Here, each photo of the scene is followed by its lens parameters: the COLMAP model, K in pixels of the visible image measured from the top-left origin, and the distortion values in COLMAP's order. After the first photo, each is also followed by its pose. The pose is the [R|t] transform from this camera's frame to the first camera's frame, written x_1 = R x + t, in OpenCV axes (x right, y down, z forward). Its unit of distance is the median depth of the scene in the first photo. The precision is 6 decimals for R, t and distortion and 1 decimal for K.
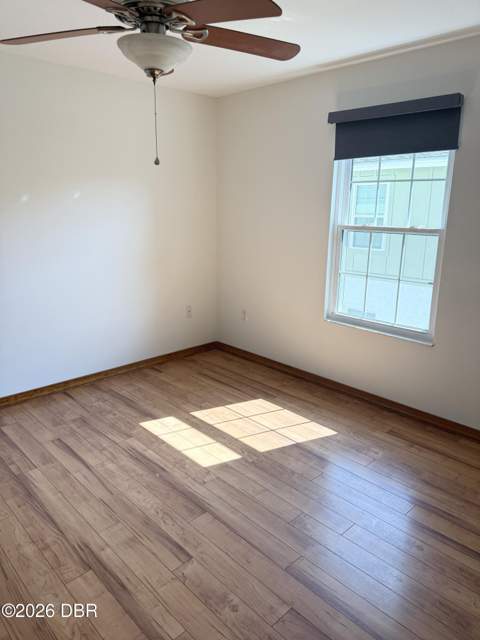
lens RADIAL K [[448.1, 0, 240.0], [0, 448.1, 320.0], [0, 0, 1]] dist [0.008648, -0.026668]
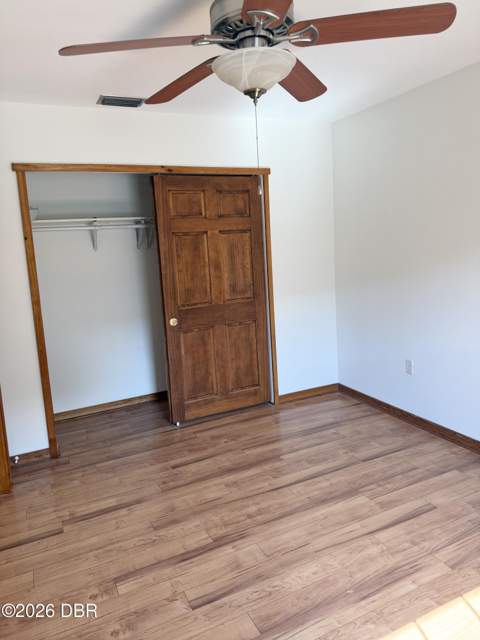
lens RADIAL K [[448.1, 0, 240.0], [0, 448.1, 320.0], [0, 0, 1]] dist [0.008648, -0.026668]
pose [[-0.310383, 0.177255, -0.933940, 0.599373], [-0.187308, 0.951798, 0.242893, -0.284596], [0.931976, 0.250324, -0.262220, 1.111543]]
